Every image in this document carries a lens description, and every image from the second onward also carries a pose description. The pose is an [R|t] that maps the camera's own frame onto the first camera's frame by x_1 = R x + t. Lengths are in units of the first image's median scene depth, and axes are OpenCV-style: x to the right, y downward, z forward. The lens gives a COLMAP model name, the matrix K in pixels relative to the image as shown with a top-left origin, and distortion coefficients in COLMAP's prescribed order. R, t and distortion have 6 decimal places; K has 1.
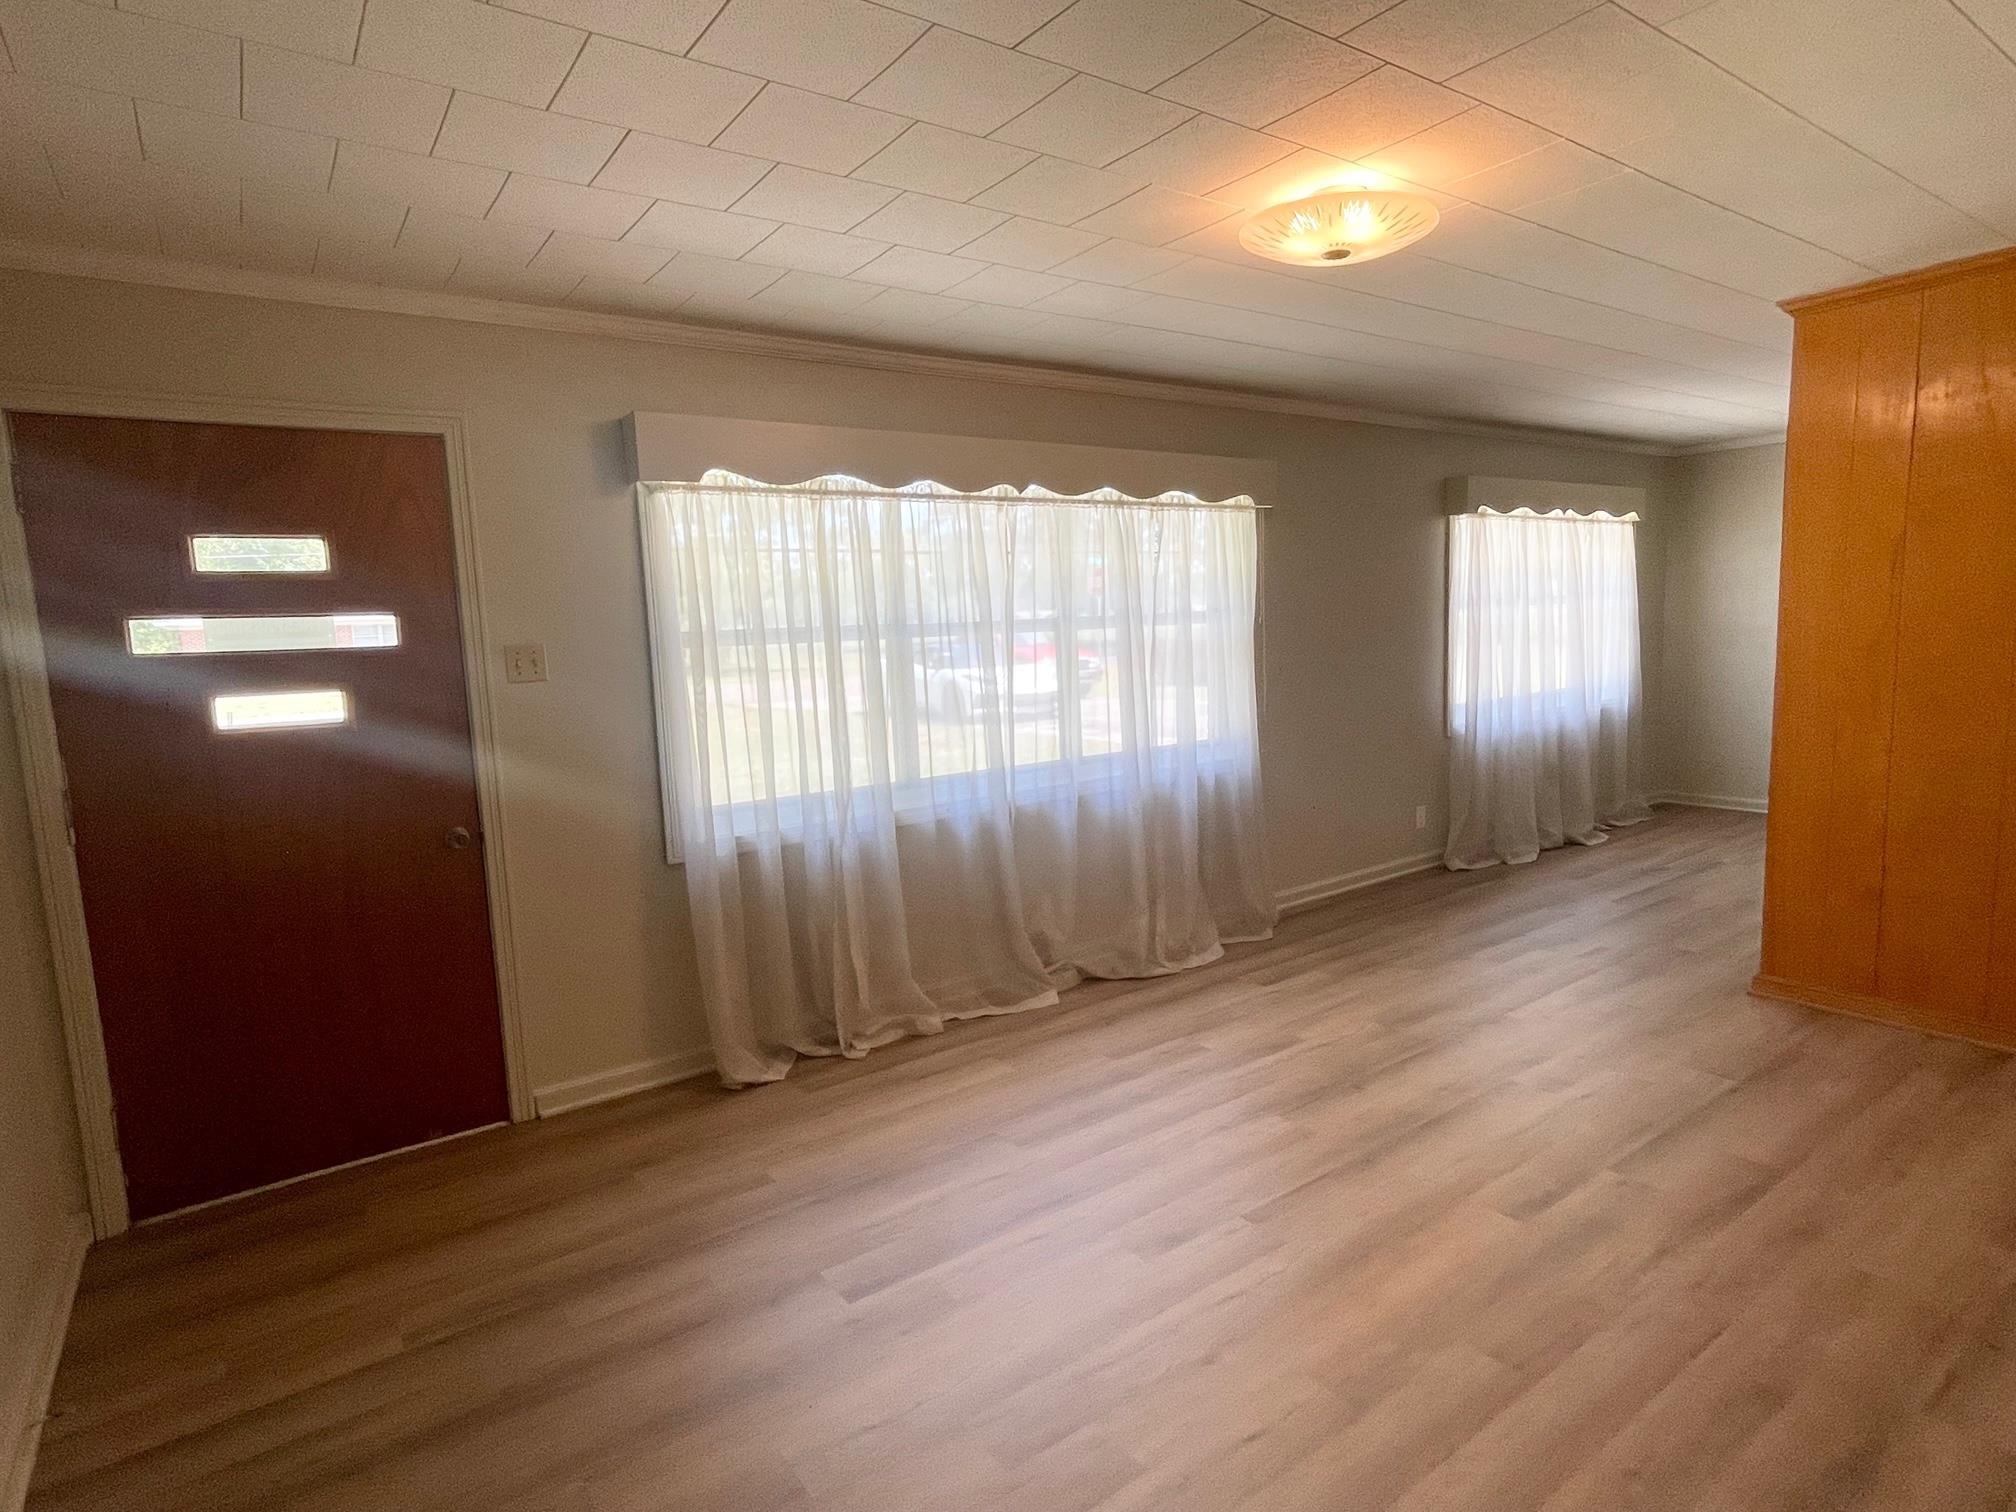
lens RADIAL K [[1095.2, 0, 1008.0], [0, 1095.2, 756.0], [0, 0, 1]] dist [0.003284, 0.000541]
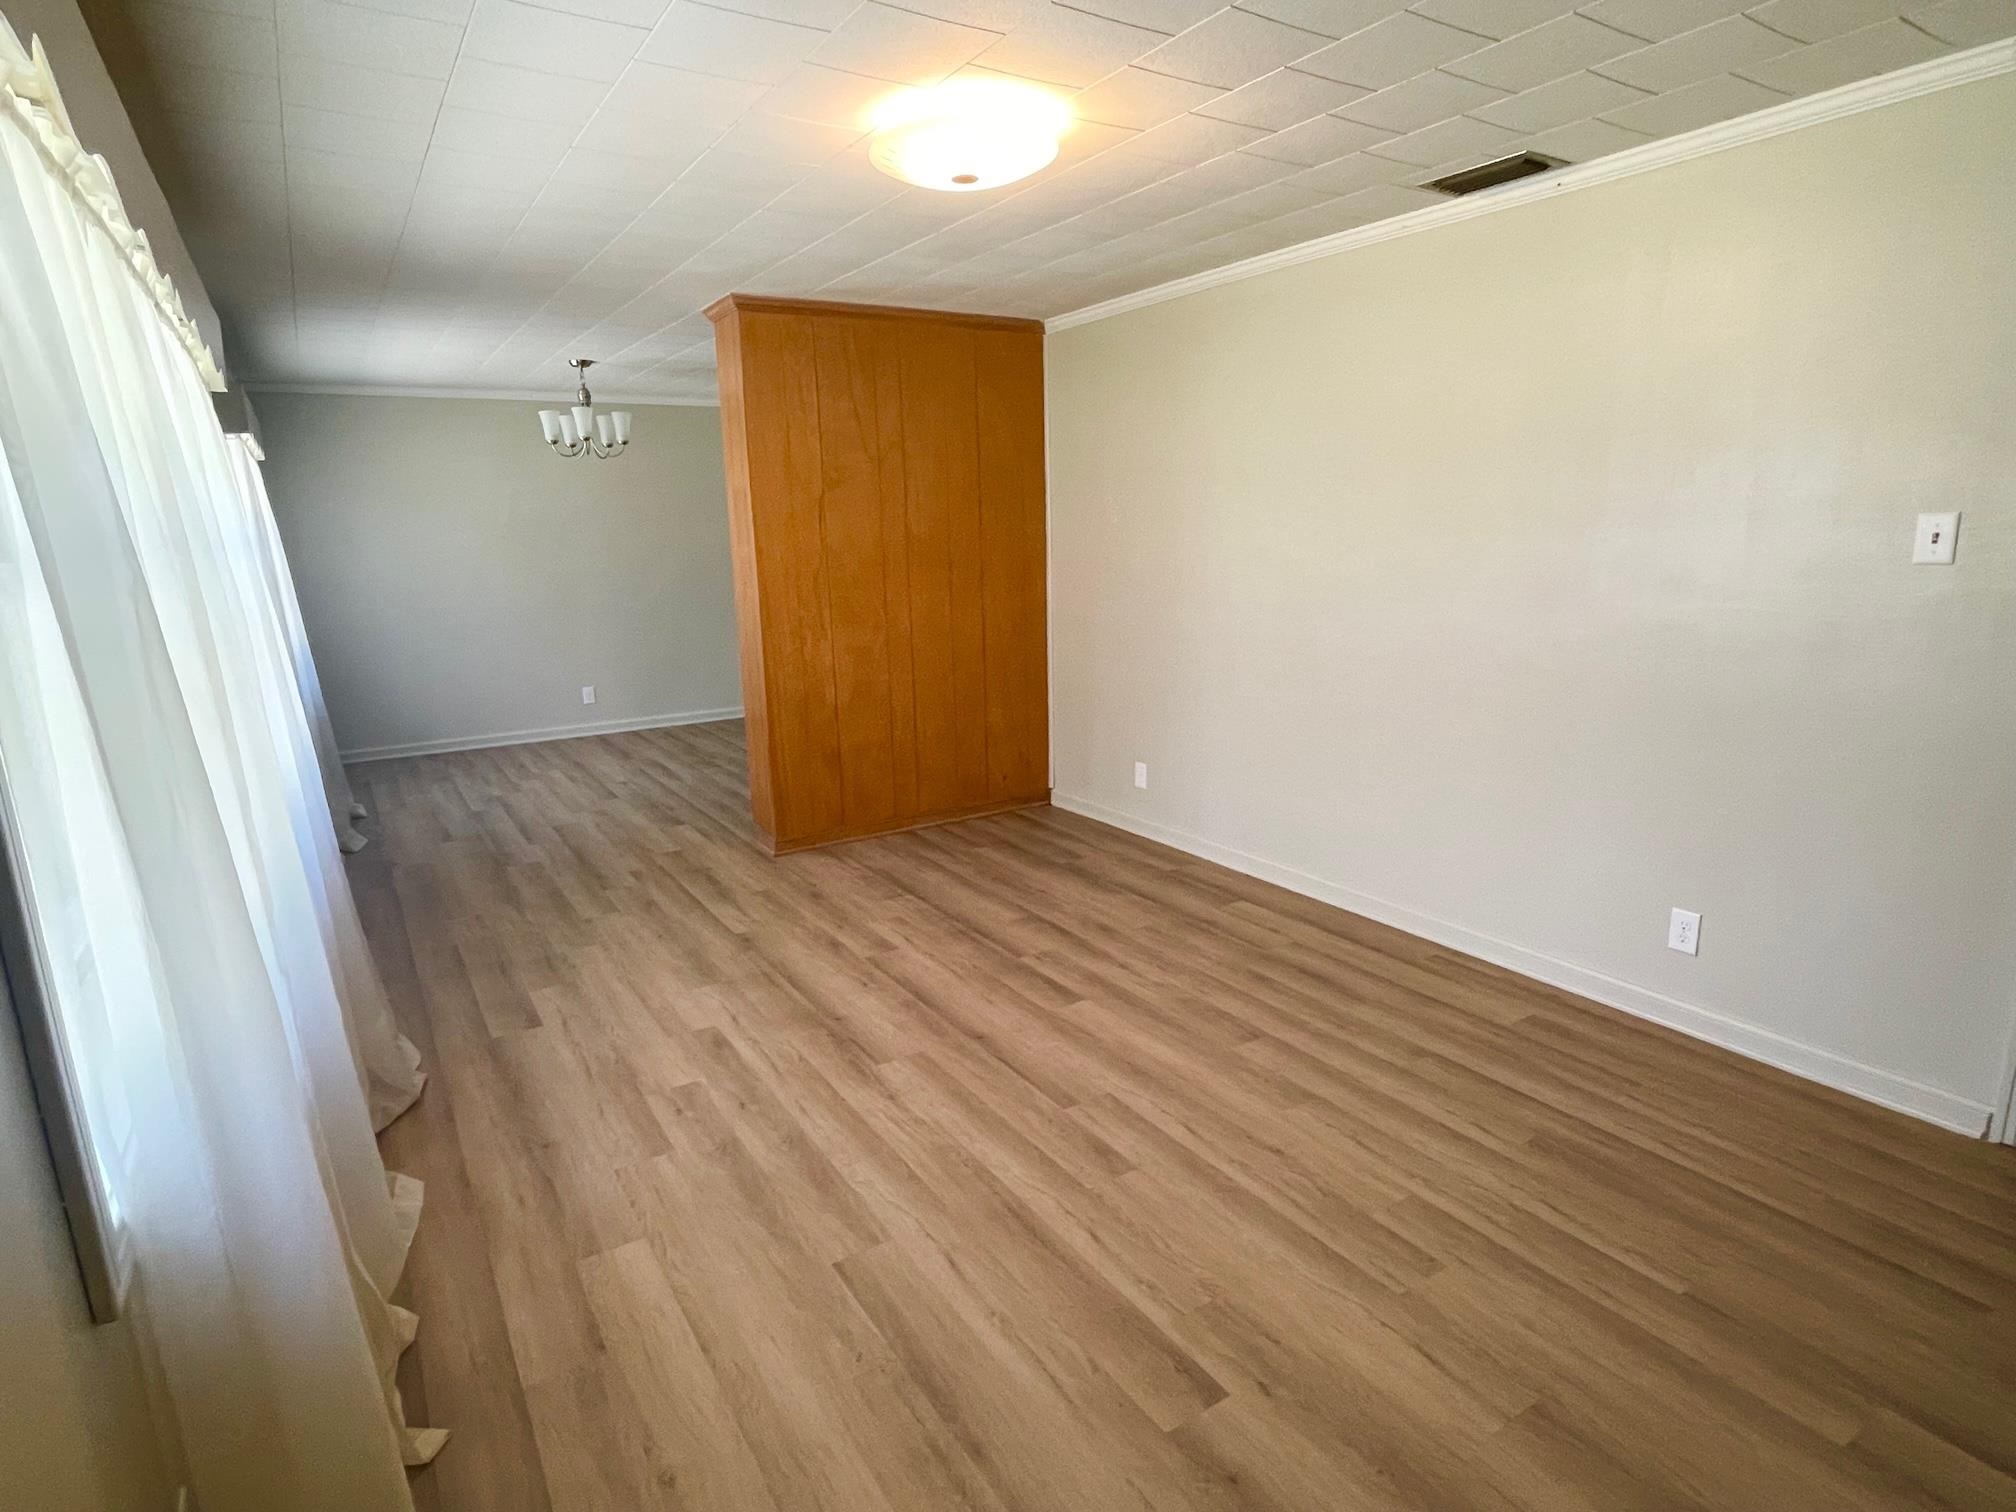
lens RADIAL K [[1069.0, 0, 1005.3], [0, 1069.0, 764.4], [0, 0, 1]] dist [-0.001756, -0.000409]
pose [[0.062864, -0.188539, 0.980052, -0.593643], [0.148733, 0.972798, 0.177604, -0.078068], [-0.986877, 0.134601, 0.089196, 0.733066]]
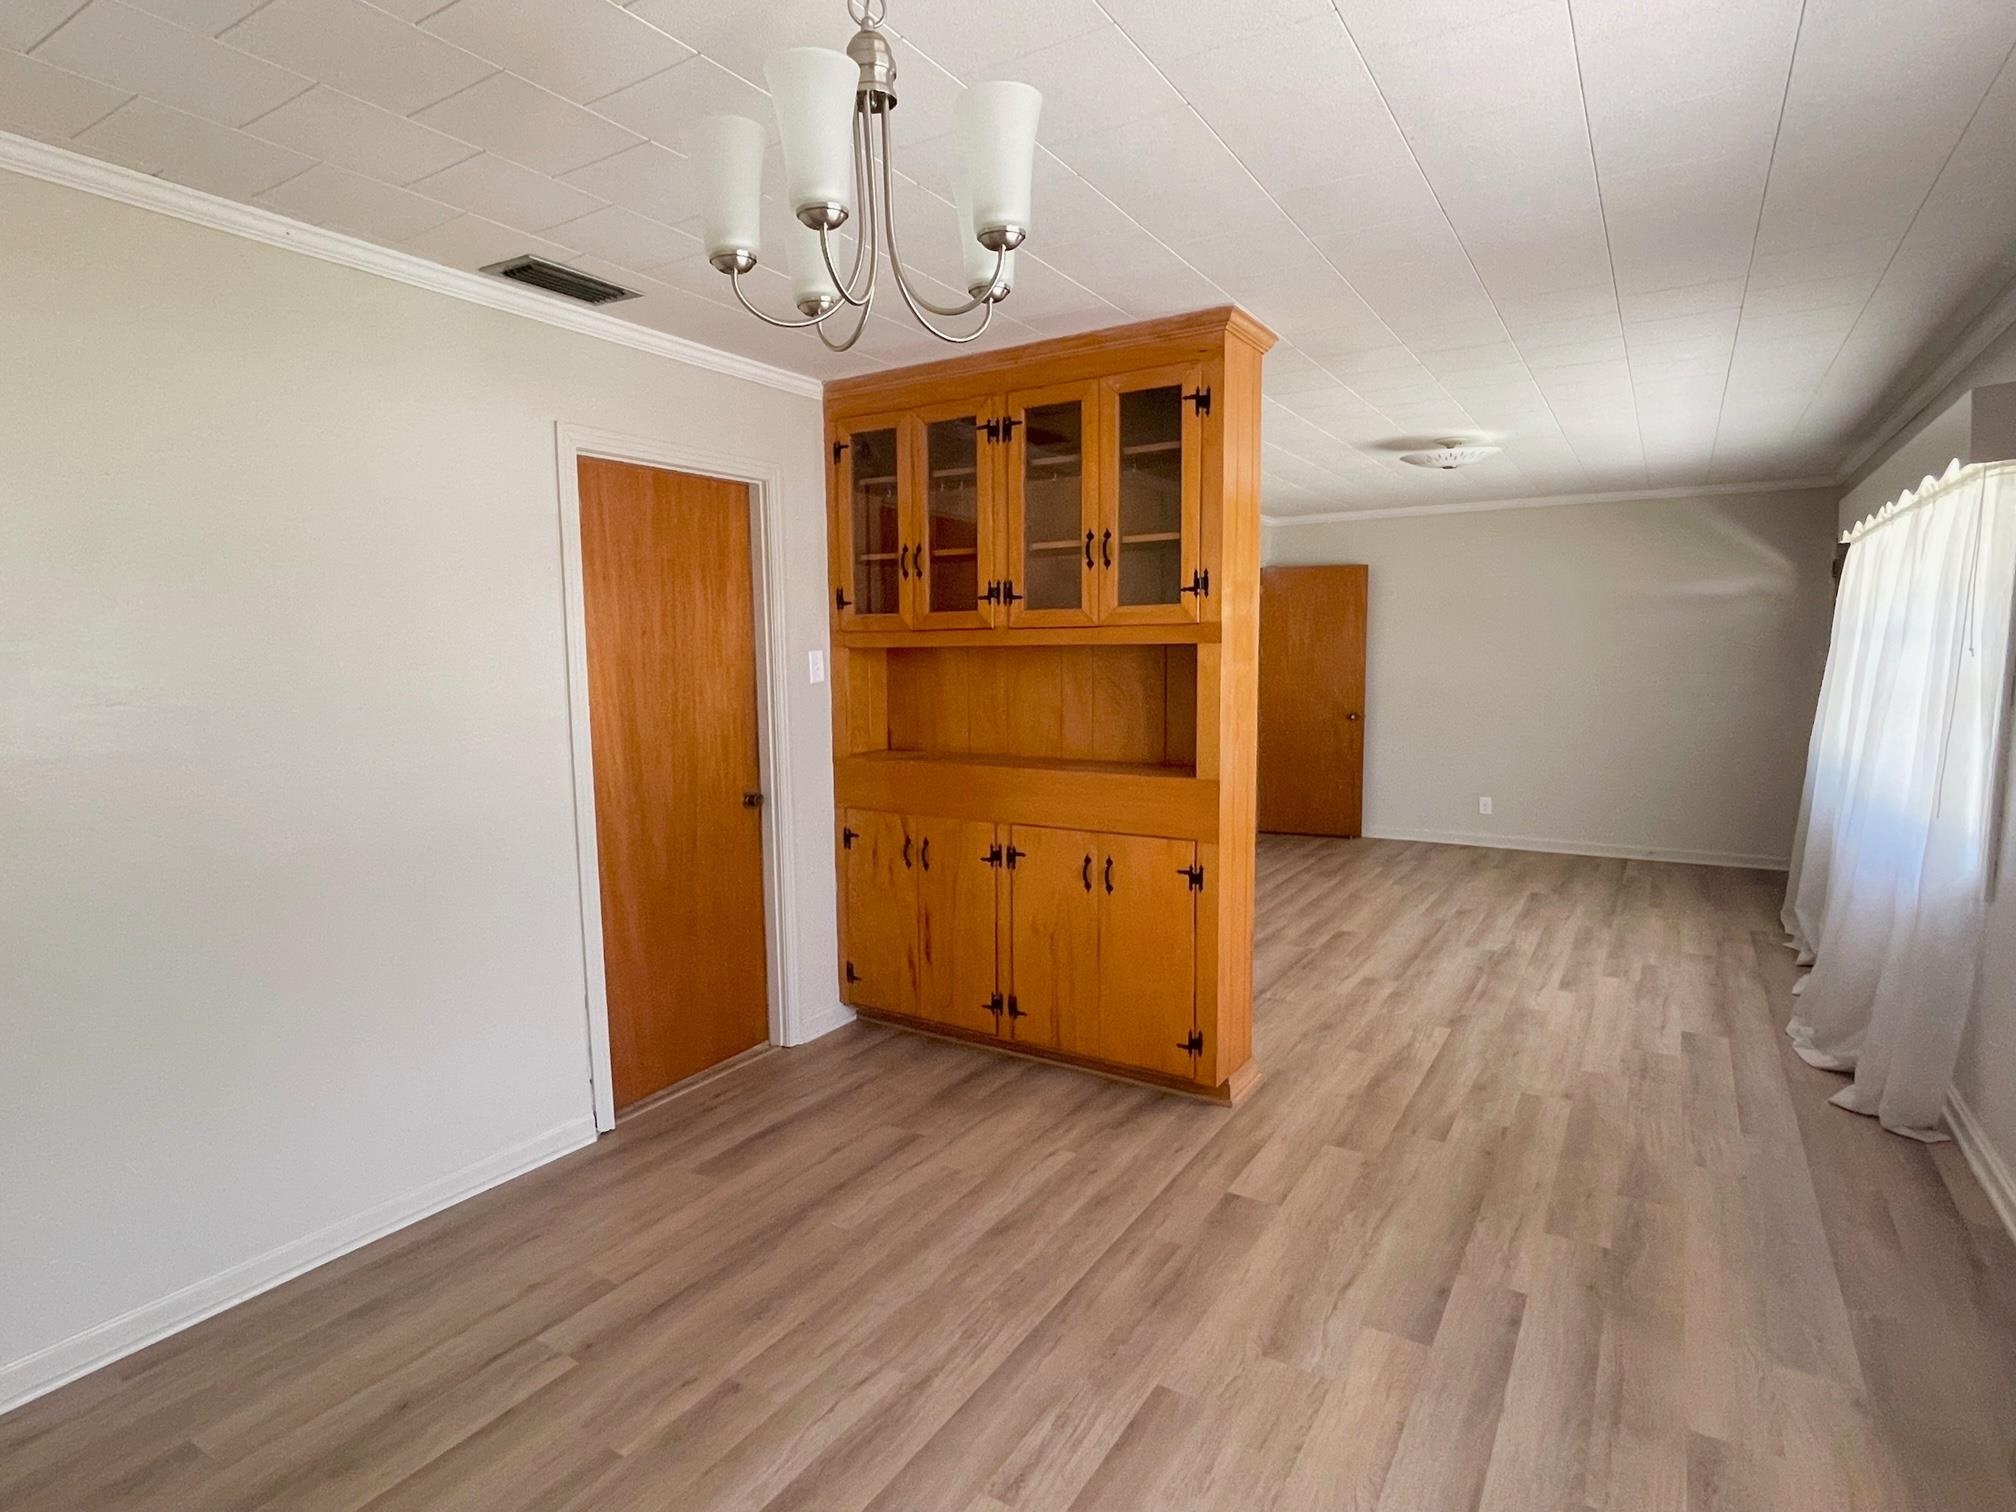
lens RADIAL K [[1069.0, 0, 1005.3], [0, 1069.0, 764.4], [0, 0, 1]] dist [-0.001756, -0.000409]
pose [[-0.927129, 0.085700, -0.364812, 1.411752], [-0.004329, 0.970985, 0.239101, -0.303486], [0.374718, 0.223257, -0.899857, 1.998643]]
